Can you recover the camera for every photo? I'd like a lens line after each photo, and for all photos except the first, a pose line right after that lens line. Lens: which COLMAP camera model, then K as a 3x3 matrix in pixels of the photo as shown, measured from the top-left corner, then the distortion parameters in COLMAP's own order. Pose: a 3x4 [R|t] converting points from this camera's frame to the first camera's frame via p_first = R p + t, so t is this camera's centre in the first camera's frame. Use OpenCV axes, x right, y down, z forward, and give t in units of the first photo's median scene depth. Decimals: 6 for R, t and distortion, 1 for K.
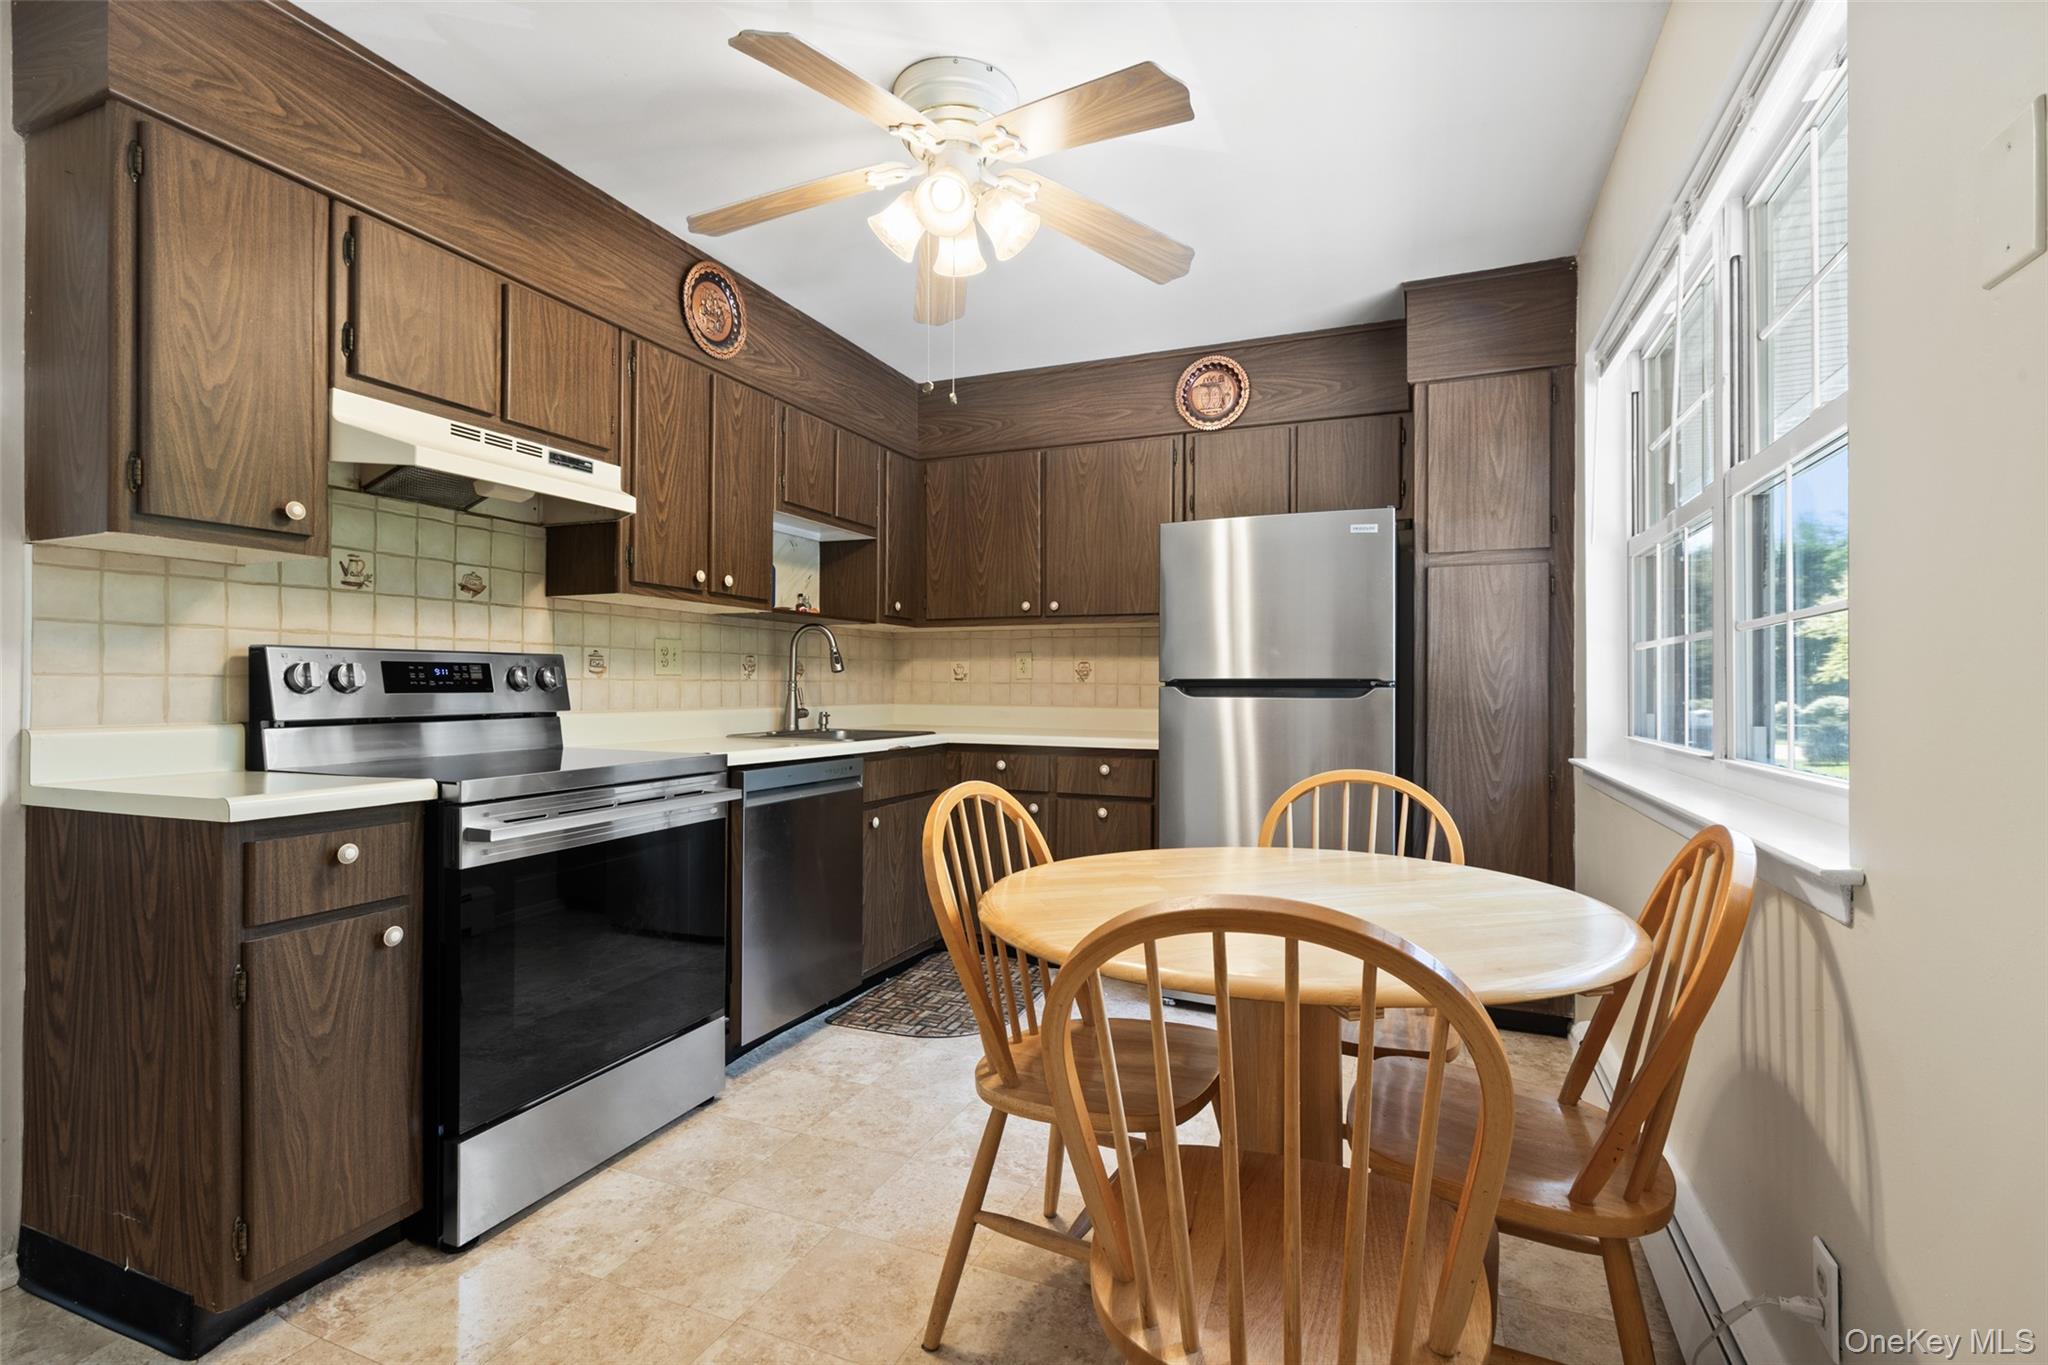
lens RADIAL K [[936.4, 0, 1027.8], [0, 936.4, 684.2], [0, 0, 1]] dist [0.001257, 0.000006]
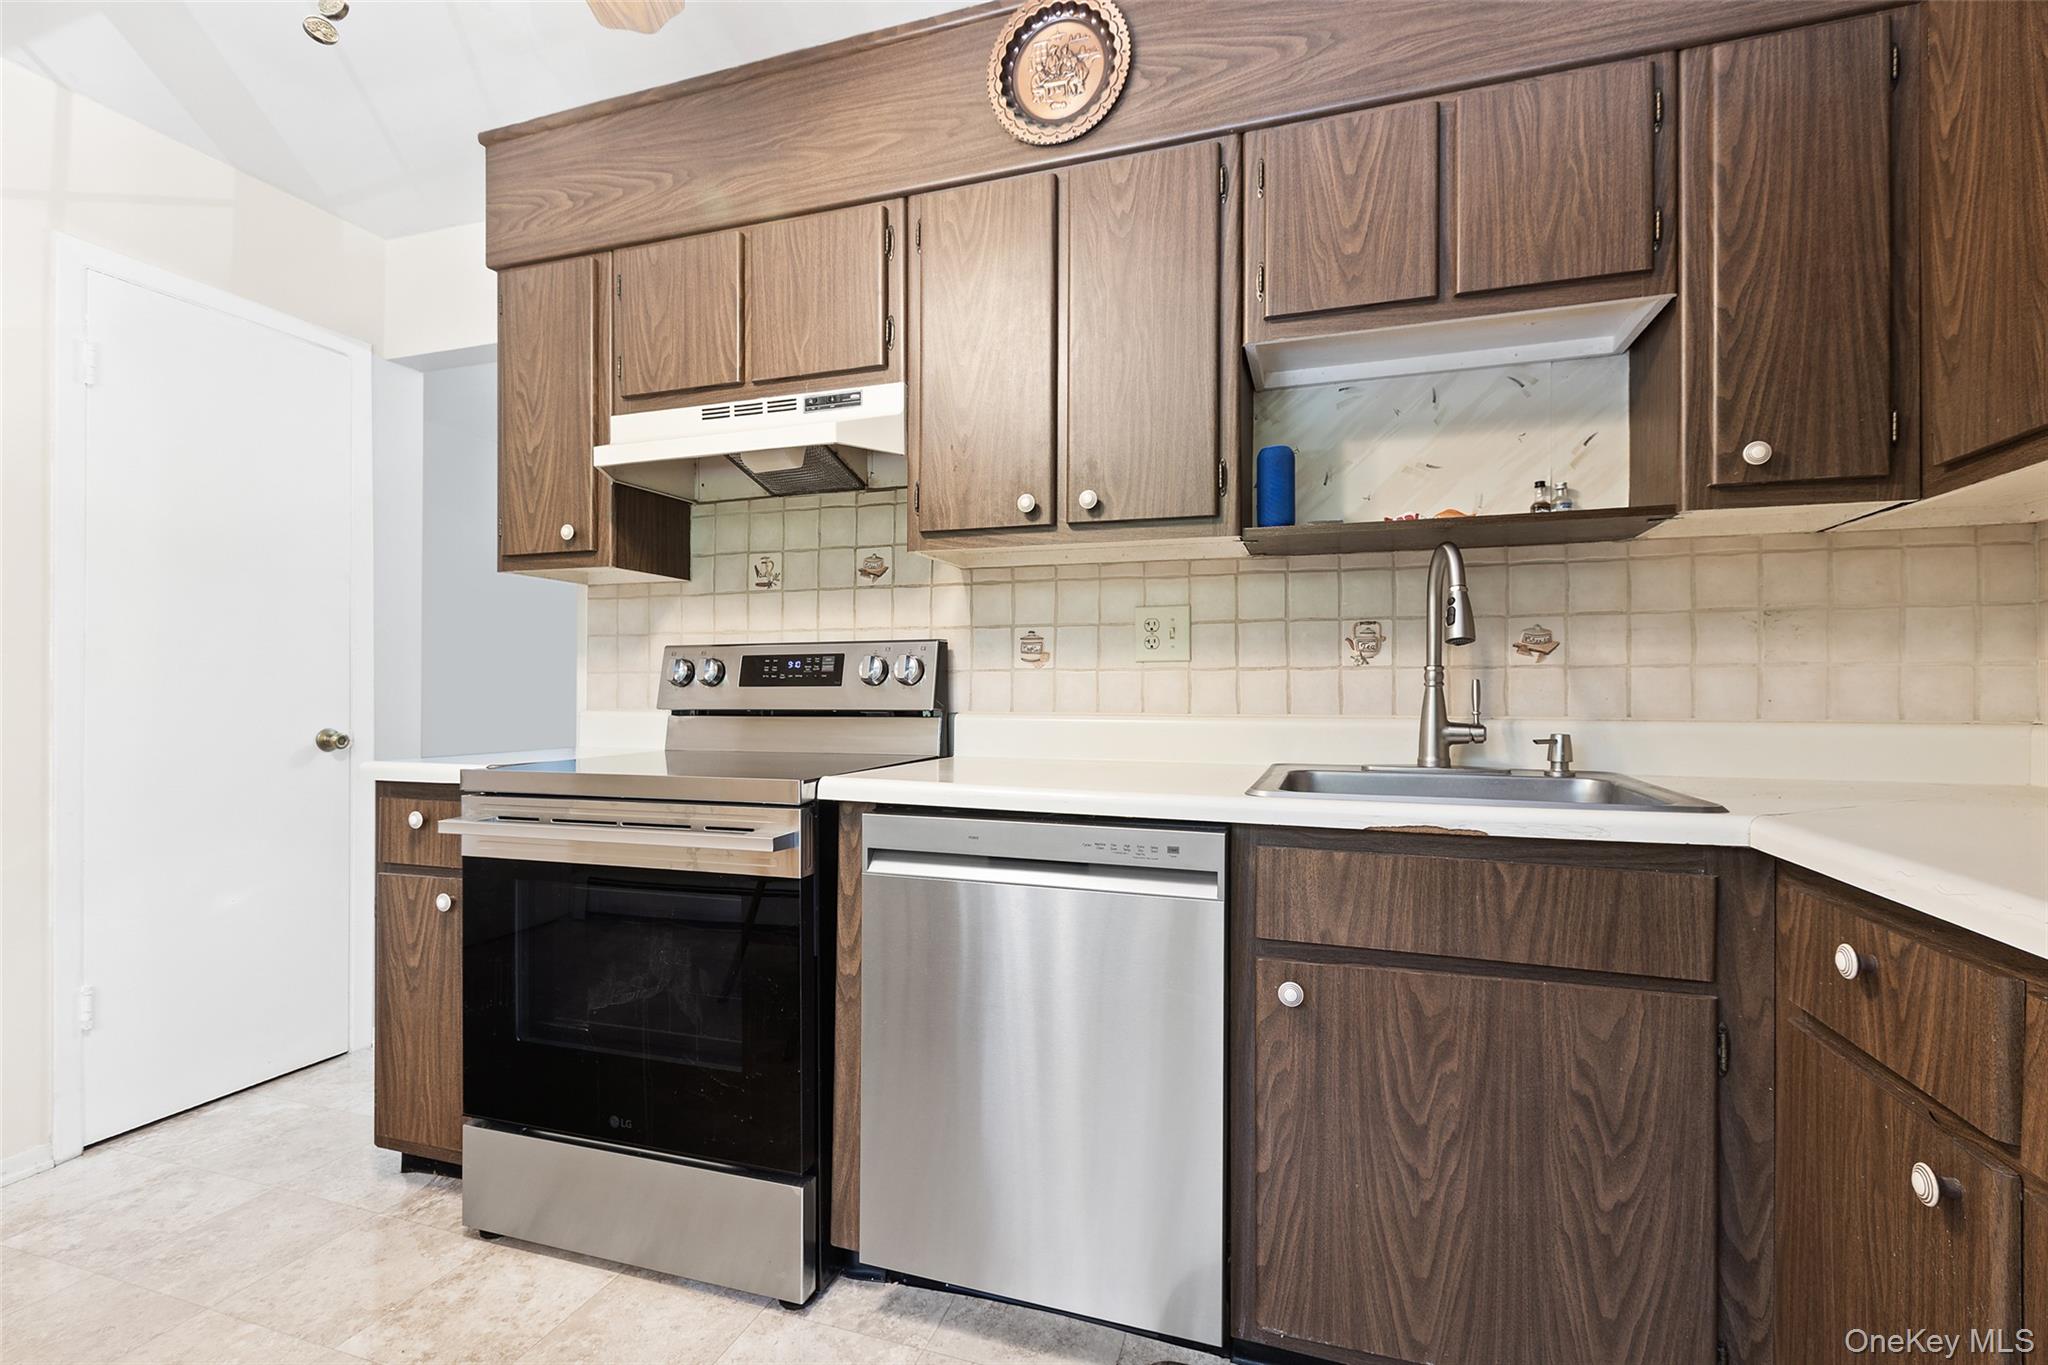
lens RADIAL K [[936.4, 0, 1029.3], [0, 936.4, 685.4], [0, 0, 1]] dist [0.001257, 0.000006]
pose [[0.065522, -0.005758, -0.997835, 0.331205], [0.002414, 0.999981, -0.005611, 0.013394], [0.997848, -0.002042, 0.065534, 1.121169]]
